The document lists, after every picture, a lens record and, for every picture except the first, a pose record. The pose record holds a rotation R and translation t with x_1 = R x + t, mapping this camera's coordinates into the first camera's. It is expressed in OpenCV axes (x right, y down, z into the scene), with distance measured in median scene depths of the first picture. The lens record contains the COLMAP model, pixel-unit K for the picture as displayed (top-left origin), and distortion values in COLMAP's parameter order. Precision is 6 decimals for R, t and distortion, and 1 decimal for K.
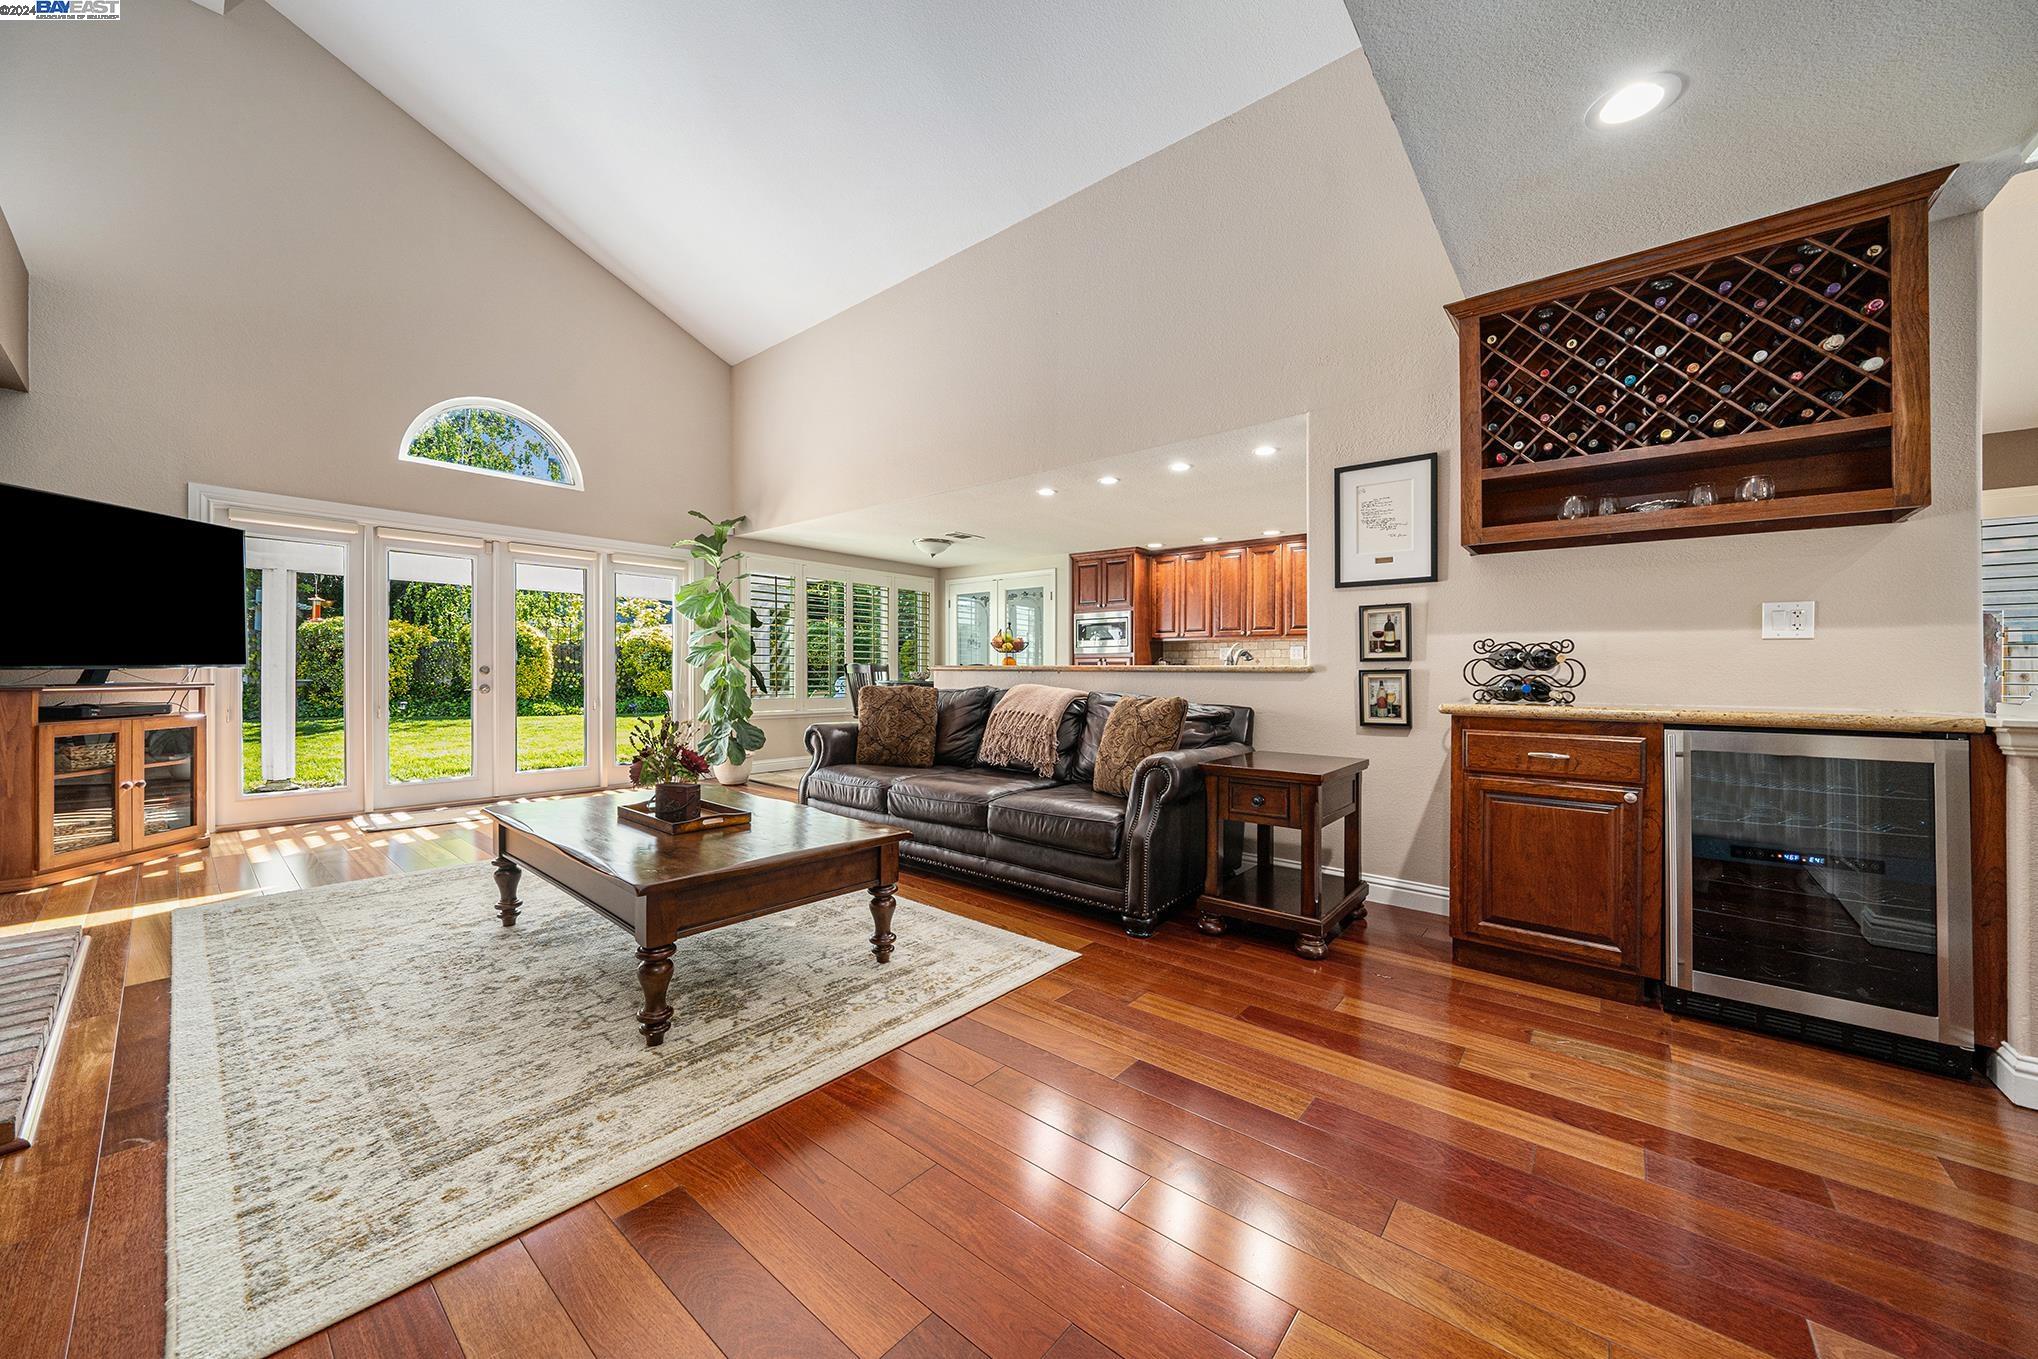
lens RADIAL K [[731.7, 0, 1019.0], [0, 731.7, 679.5], [0, 0, 1]] dist [-0.013310, 0.000014]
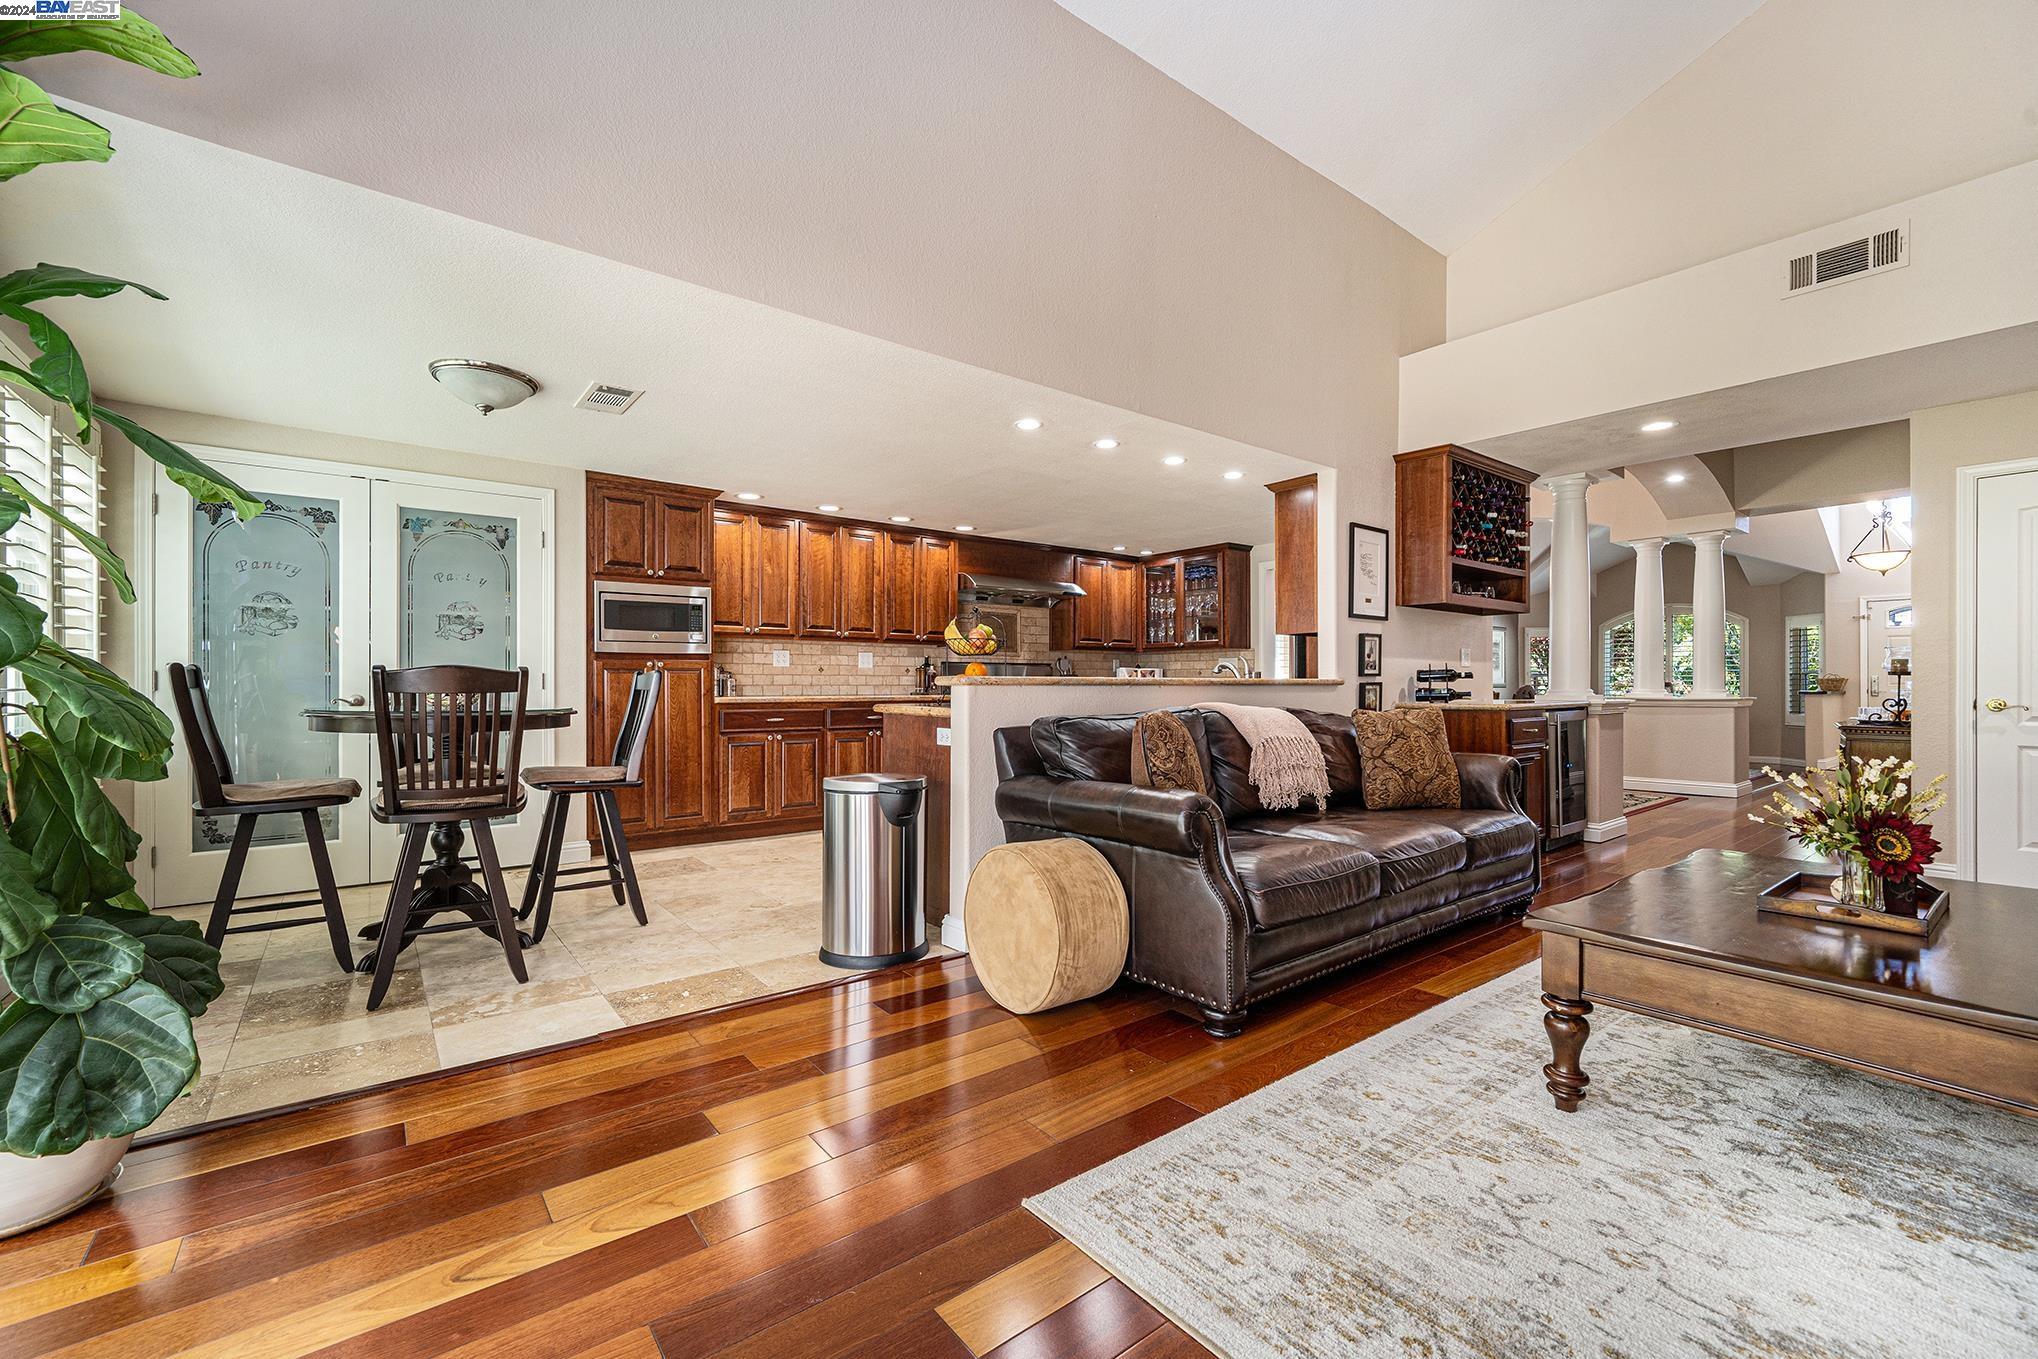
lens RADIAL K [[835.4, 0, 1019.0], [0, 835.4, 679.5], [0, 0, 1]] dist [0.001149, 0.000148]
pose [[0.212557, -0.002710, 0.977145, -0.980953], [0.010191, 0.999948, 0.000556, -0.022806], [-0.977095, 0.009840, 0.212574, 1.125734]]
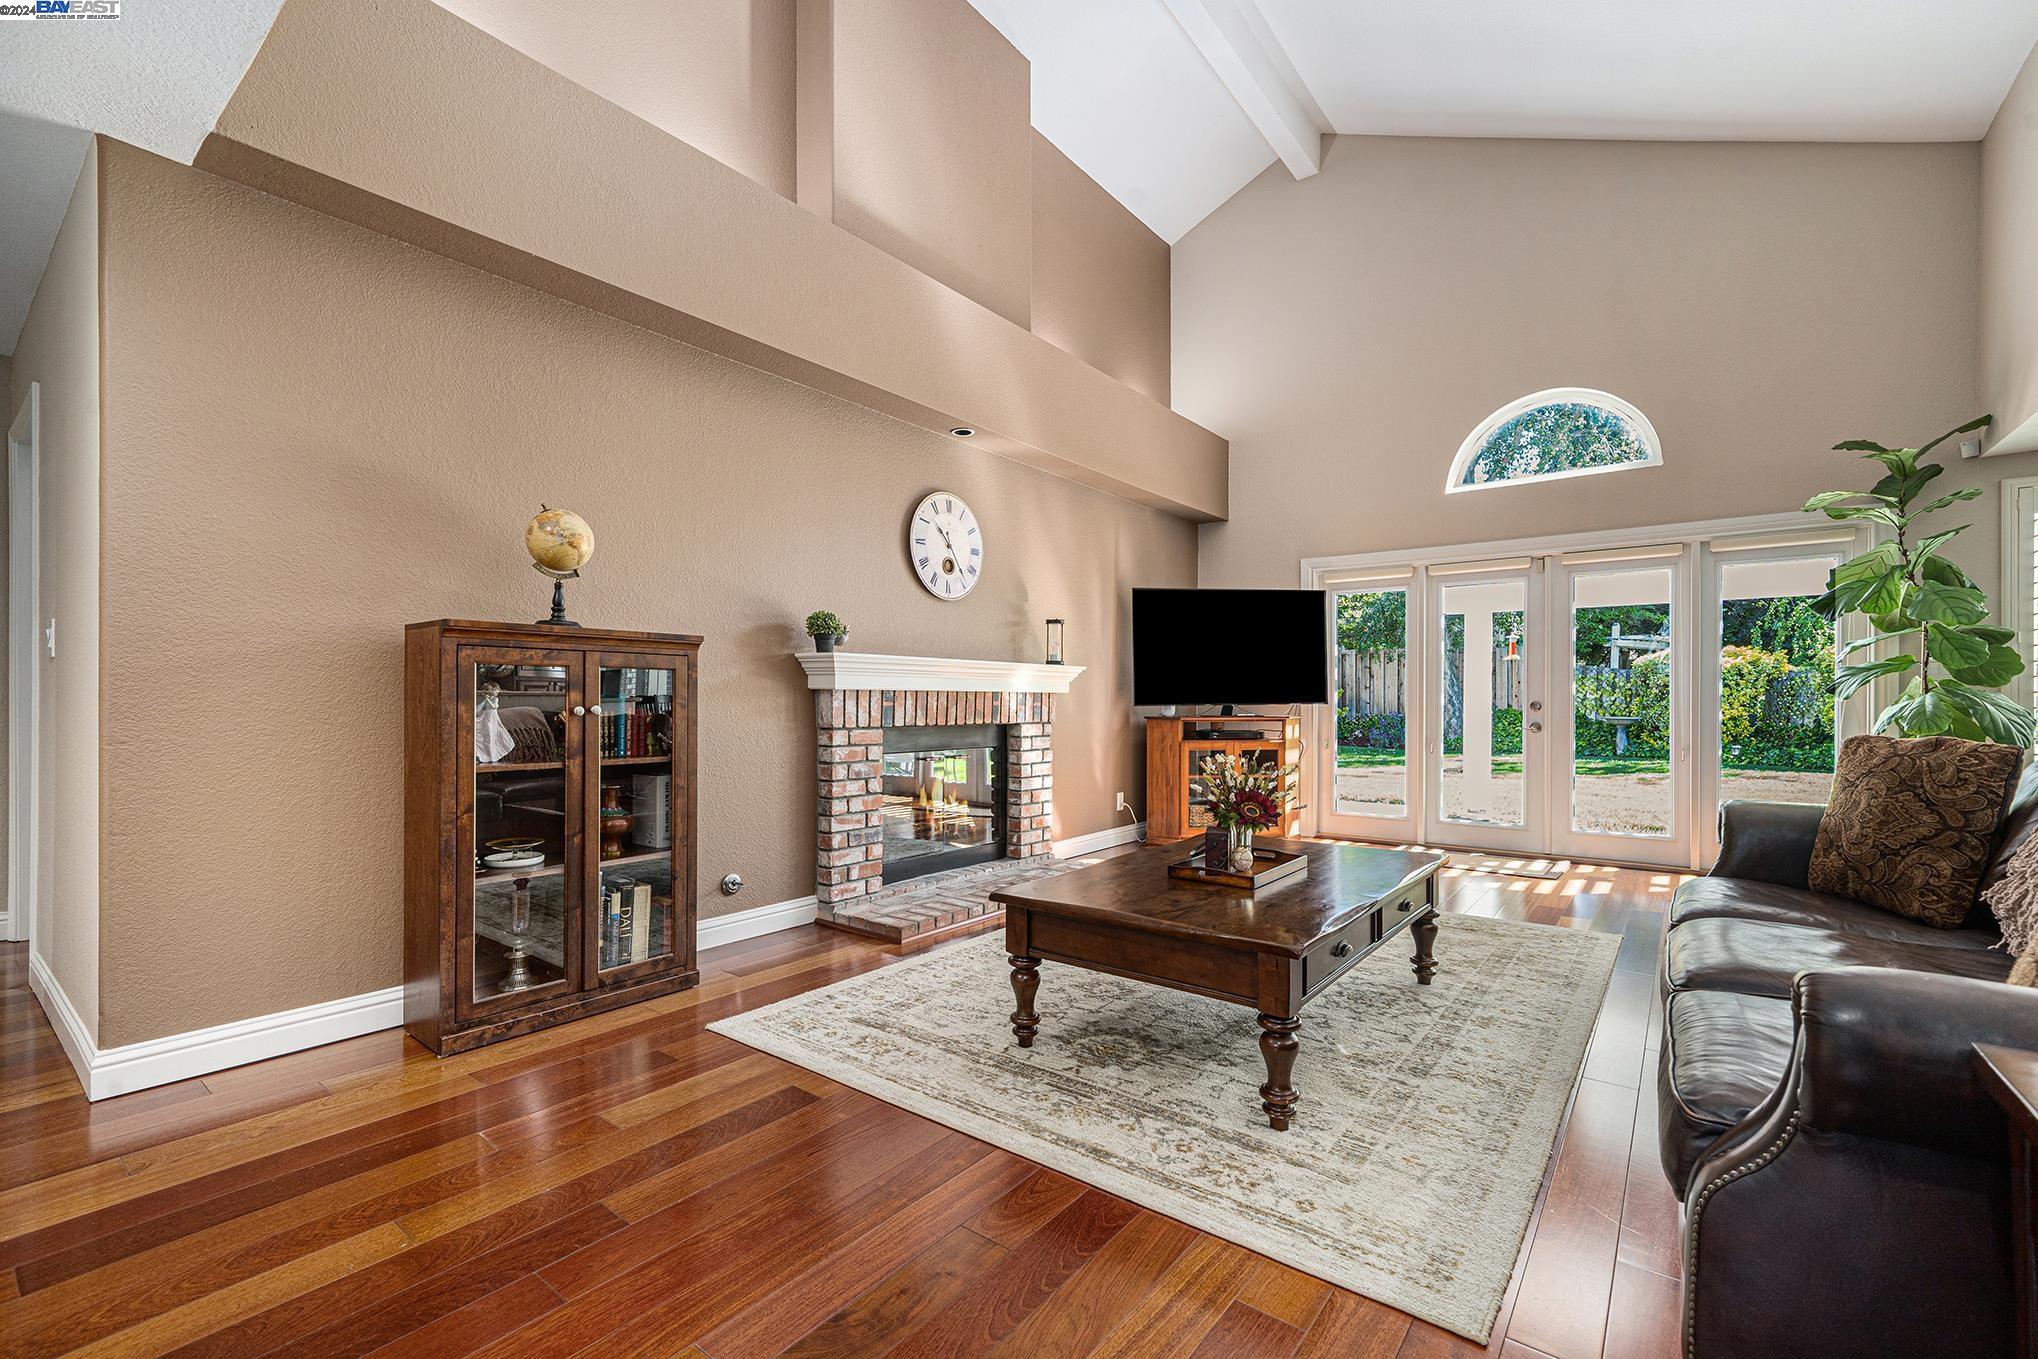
lens RADIAL K [[877.3, 0, 1016.8], [0, 877.3, 708.9], [0, 0, 1]] dist [0.010172, 0.000152]
pose [[0.042449, 0.001146, -0.999098, 0.422988], [-0.013419, 0.999910, 0.000577, -0.002599], [0.999009, 0.013382, 0.042460, 0.479670]]
